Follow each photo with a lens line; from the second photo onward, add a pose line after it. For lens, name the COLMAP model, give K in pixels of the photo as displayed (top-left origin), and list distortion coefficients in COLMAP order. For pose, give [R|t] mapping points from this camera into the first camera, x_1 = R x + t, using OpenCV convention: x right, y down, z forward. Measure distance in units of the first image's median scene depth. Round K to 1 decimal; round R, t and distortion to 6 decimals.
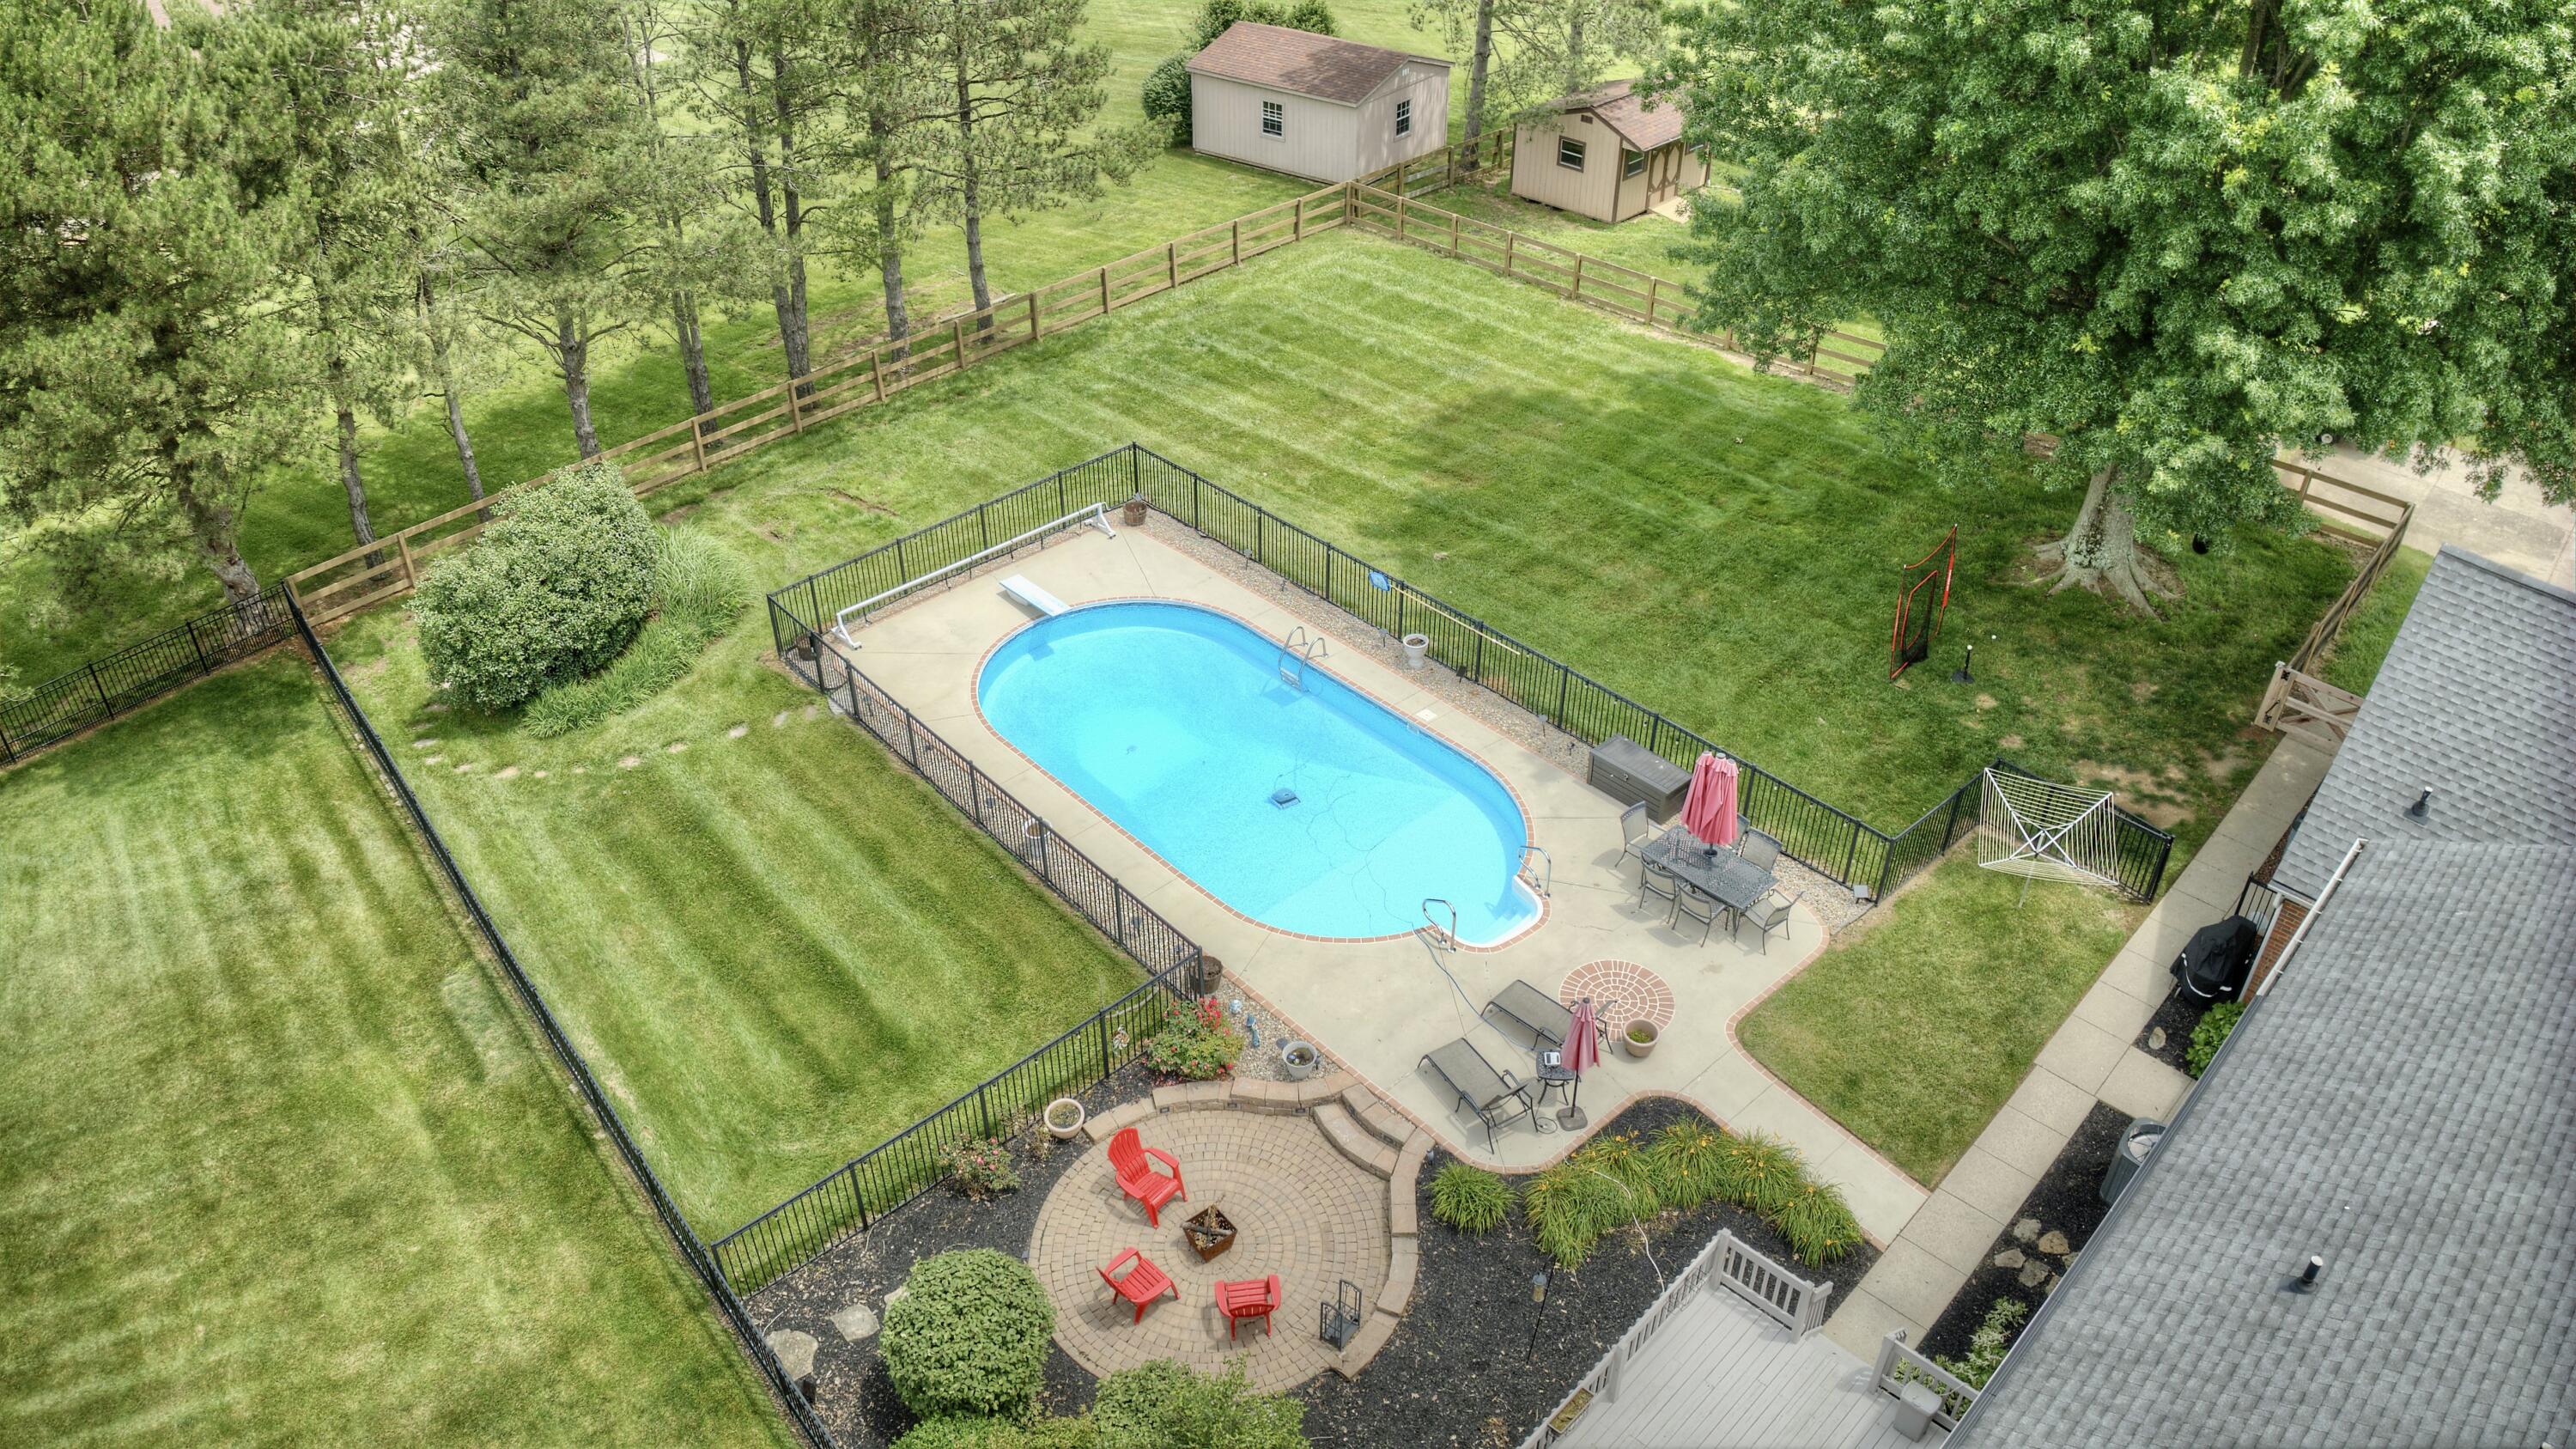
lens RADIAL K [[1812.0, 0, 1288.0], [0, 1812.0, 724.5], [0, 0, 1]] dist [-0.106312, -0.011380]
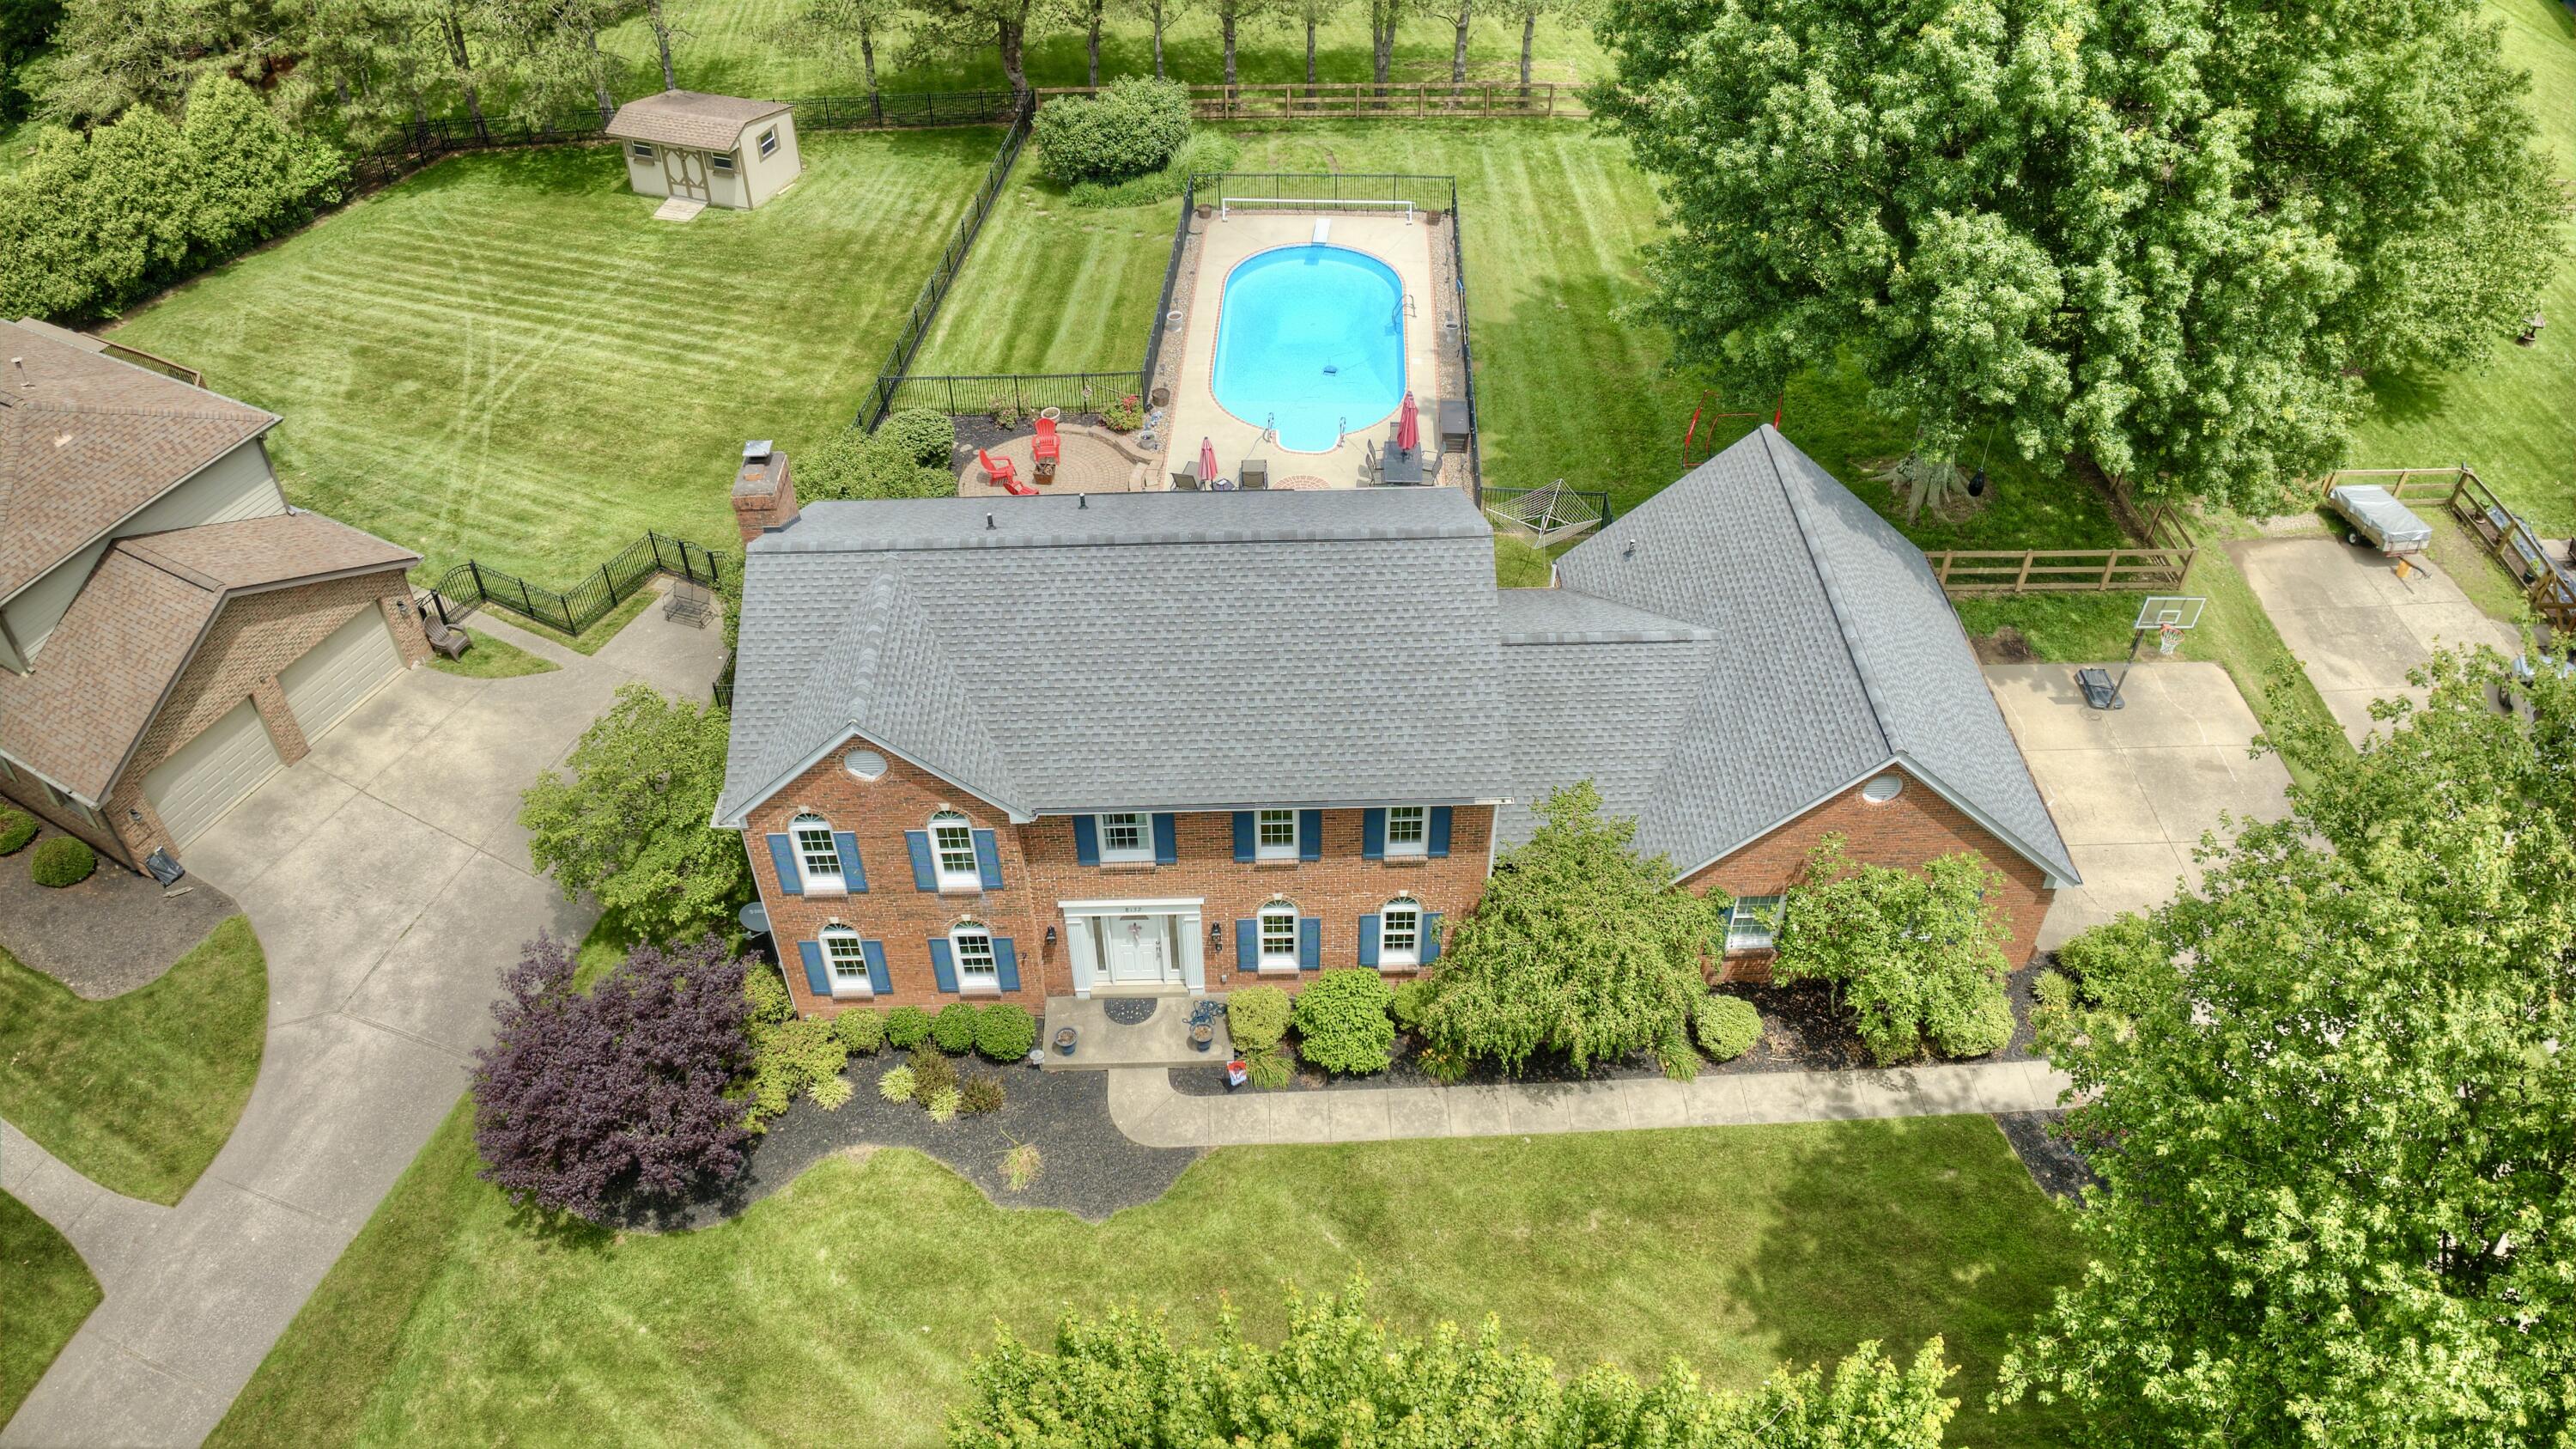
lens RADIAL K [[1812.0, 0, 1288.0], [0, 1812.0, 724.5], [0, 0, 1]] dist [-0.106312, -0.011380]
pose [[0.707303, 0.475302, -0.523270, 1.041079], [-0.413763, 0.878531, 0.238713, -0.060629], [0.573169, 0.047668, 0.818049, -0.410440]]
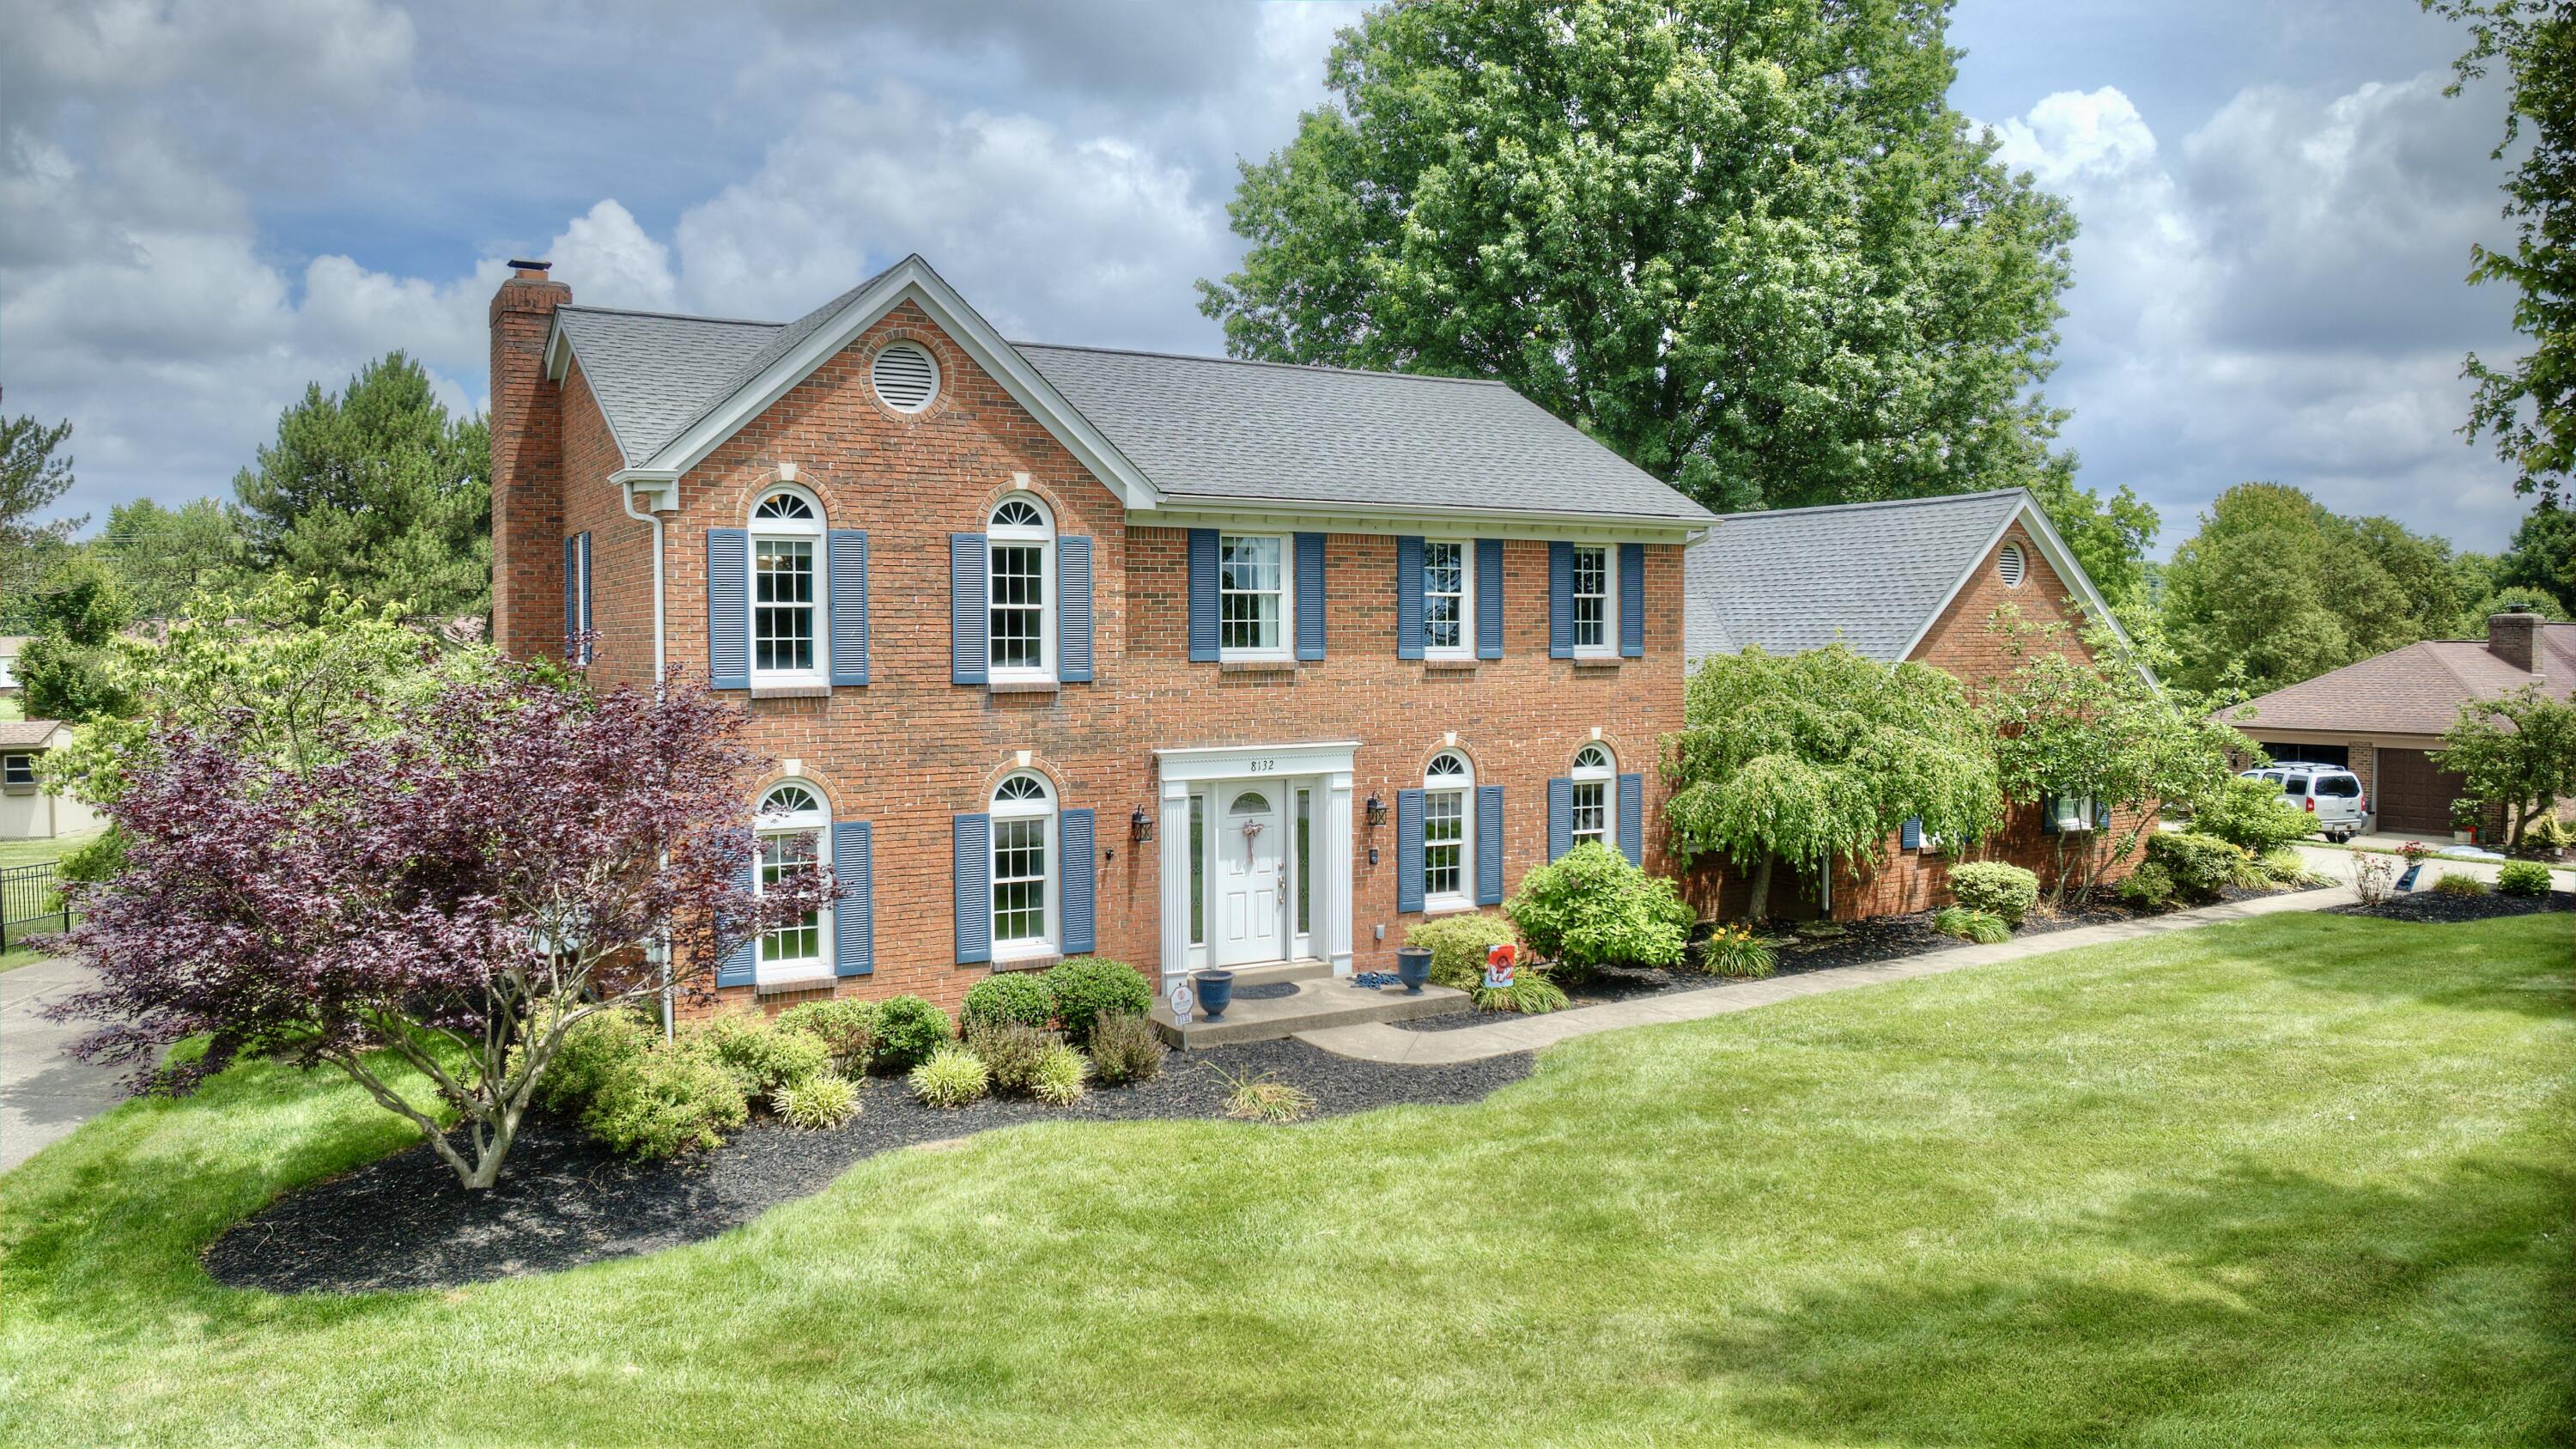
lens RADIAL K [[1812.0, 0, 1288.0], [0, 1812.0, 724.5], [0, 0, 1]] dist [-0.106312, -0.011380]
pose [[0.964002, 0.009775, -0.265717, 0.651979], [-0.155004, 0.832619, -0.531713, 0.666911], [0.216043, 0.553759, 0.804162, -0.118386]]
